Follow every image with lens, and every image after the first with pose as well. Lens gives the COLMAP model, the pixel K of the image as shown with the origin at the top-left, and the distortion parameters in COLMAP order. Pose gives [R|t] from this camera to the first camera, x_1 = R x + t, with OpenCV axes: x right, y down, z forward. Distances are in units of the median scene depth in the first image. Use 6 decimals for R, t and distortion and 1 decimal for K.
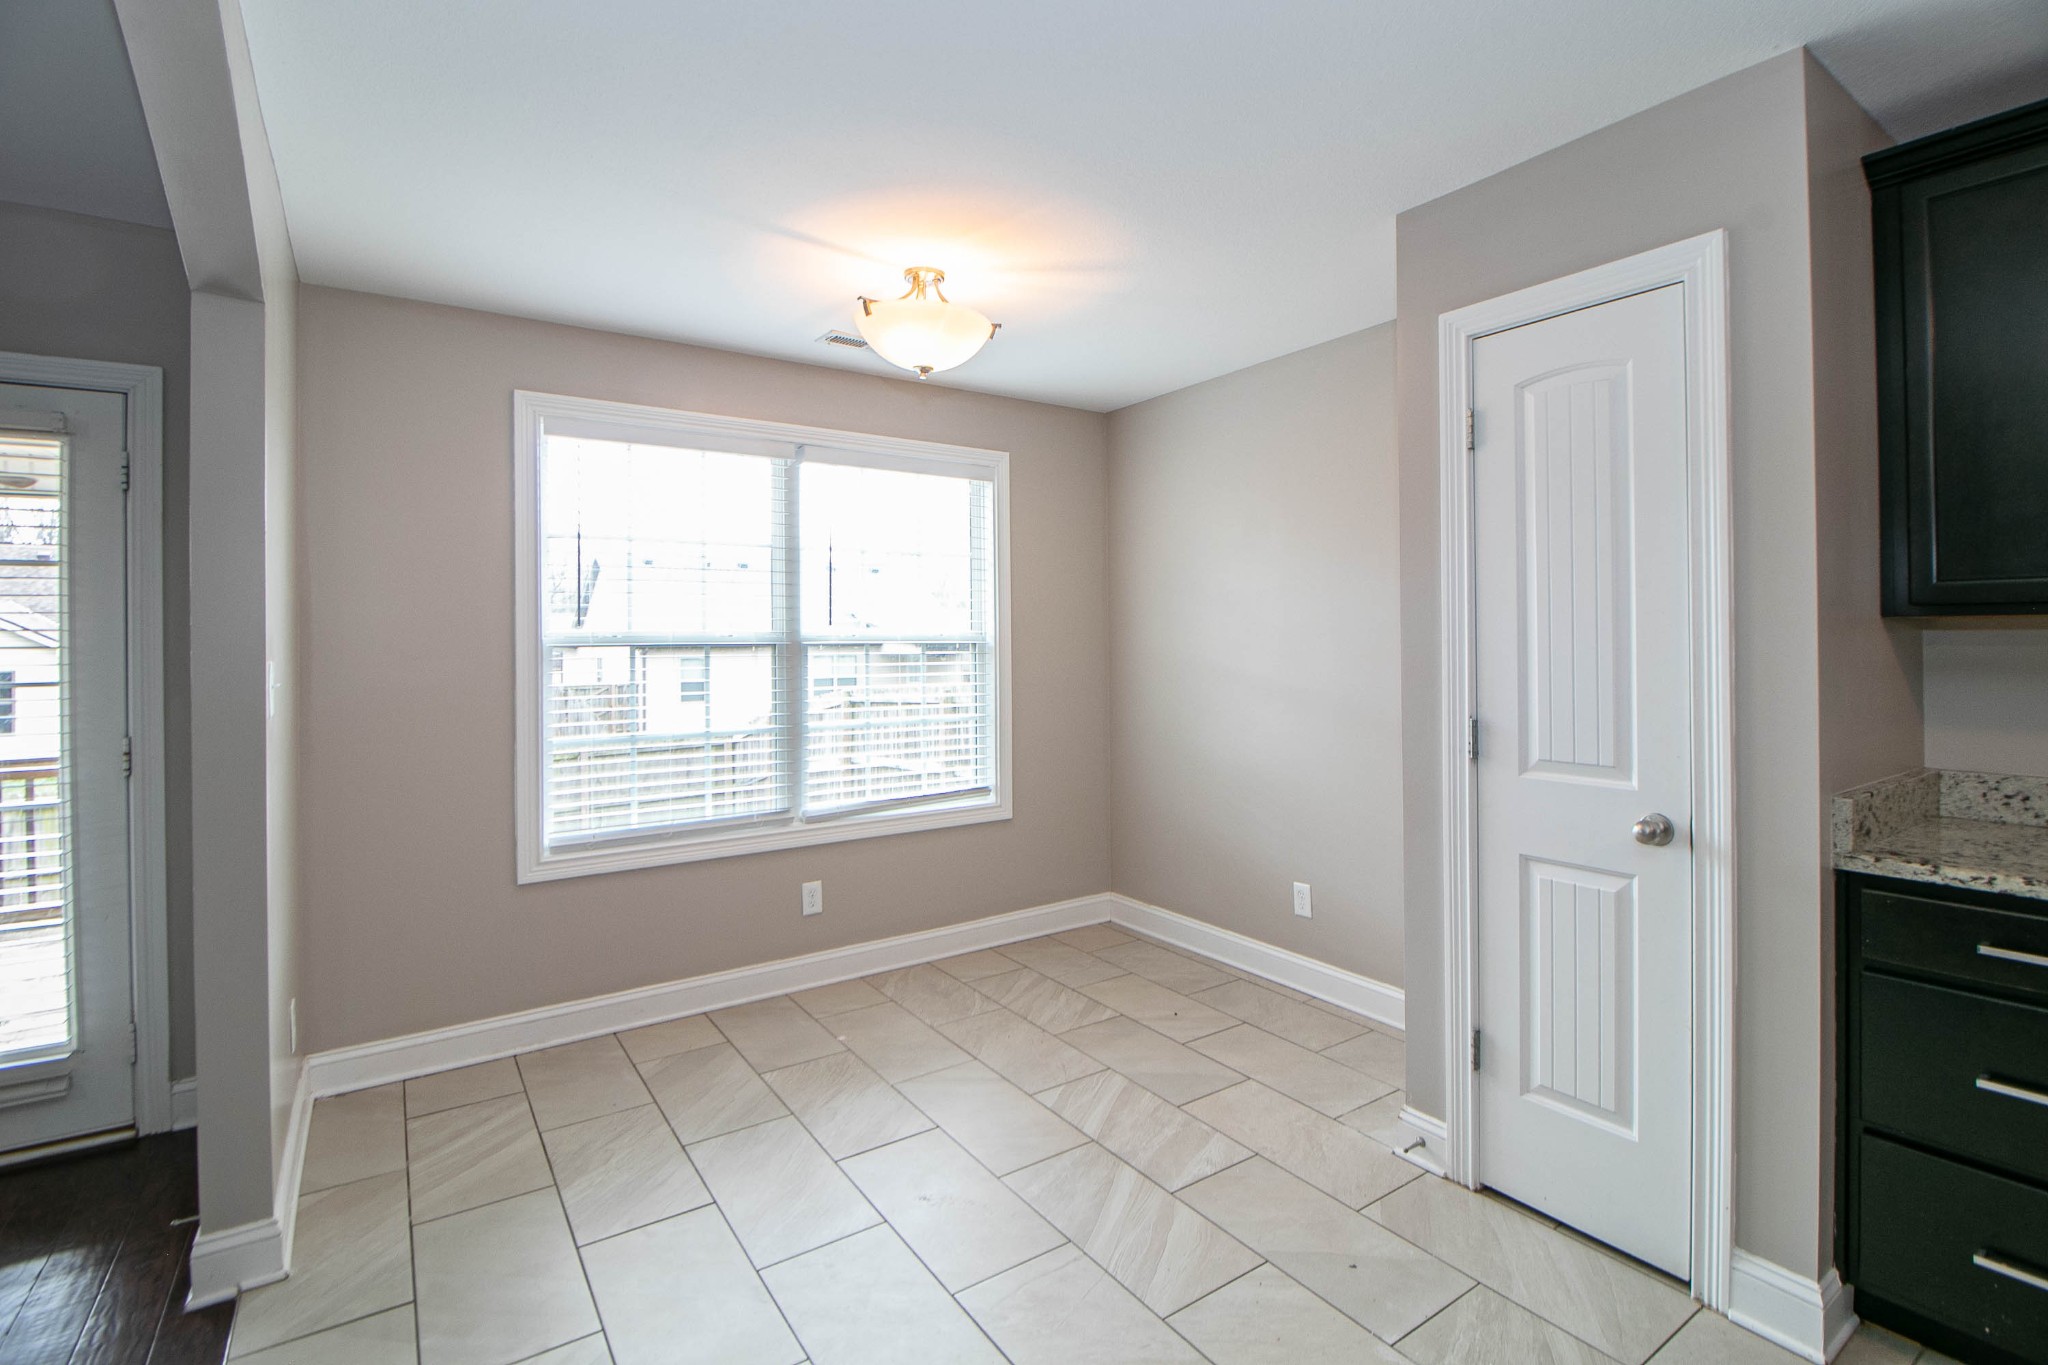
lens RADIAL K [[950.8, 0, 1044.7], [0, 950.8, 630.9], [0, 0, 1]] dist [0.000332, -0.013288]
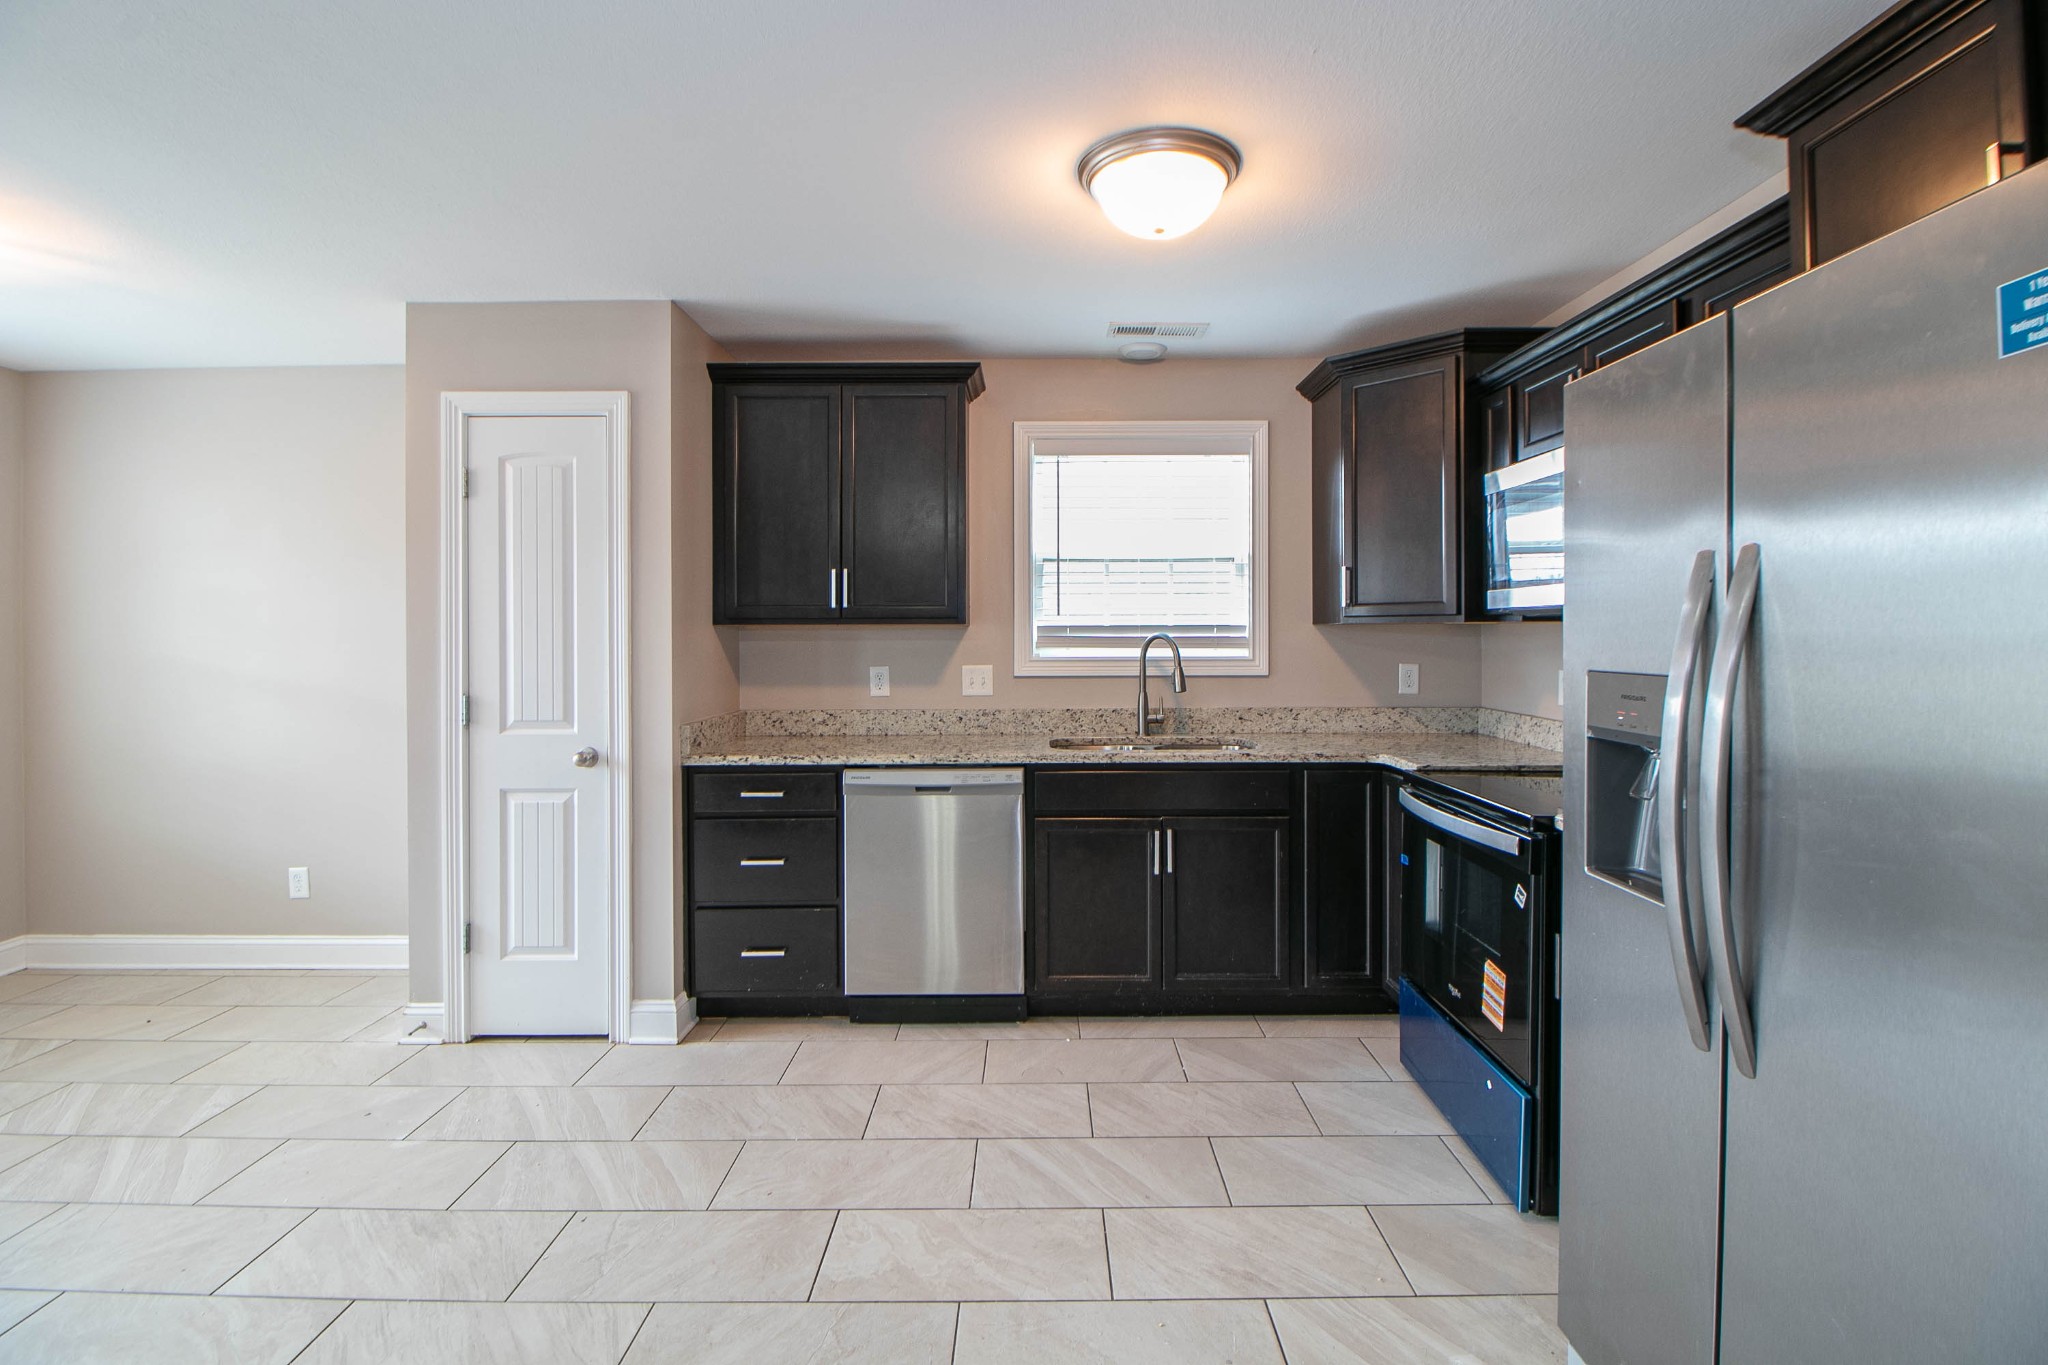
lens RADIAL K [[945.1, 0, 1036.1], [0, 945.1, 633.1], [0, 0, 1]] dist [0.002053, -0.012099]
pose [[0.575089, 0.005376, 0.818073, -0.197263], [-0.005227, 0.999982, -0.002897, 0.002454], [-0.818074, -0.002611, 0.575107, -0.471869]]
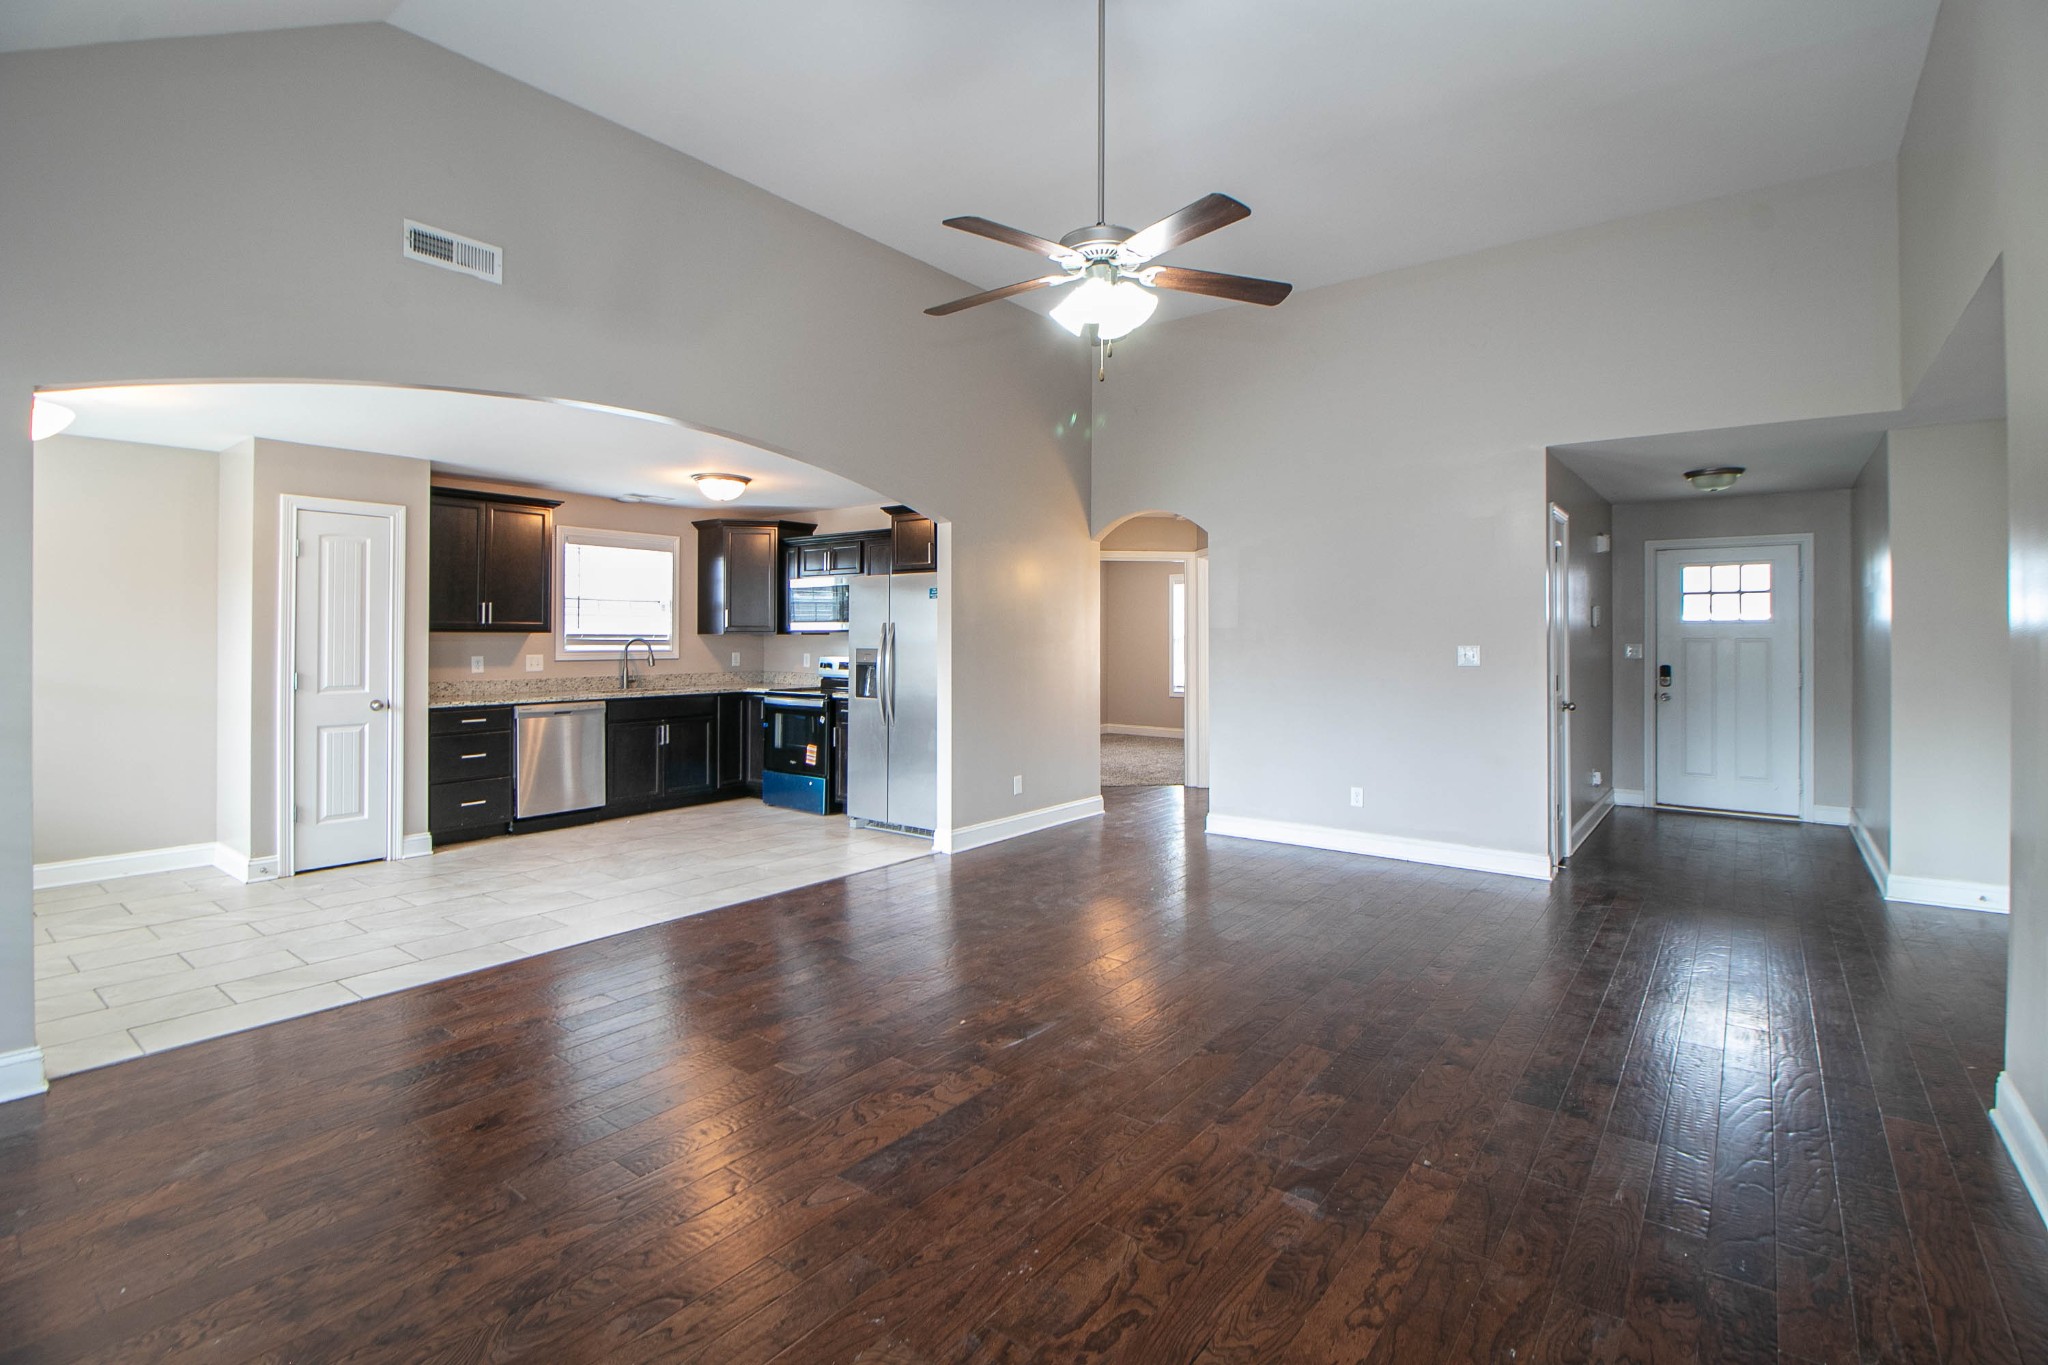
lens RADIAL K [[950.8, 0, 1044.7], [0, 950.8, 630.9], [0, 0, 1]] dist [0.000332, -0.013288]
pose [[-0.307263, 0.013478, 0.951529, -2.452215], [-0.006253, 0.999850, -0.016181, 0.017050], [-0.951604, -0.010922, -0.307132, -0.036072]]
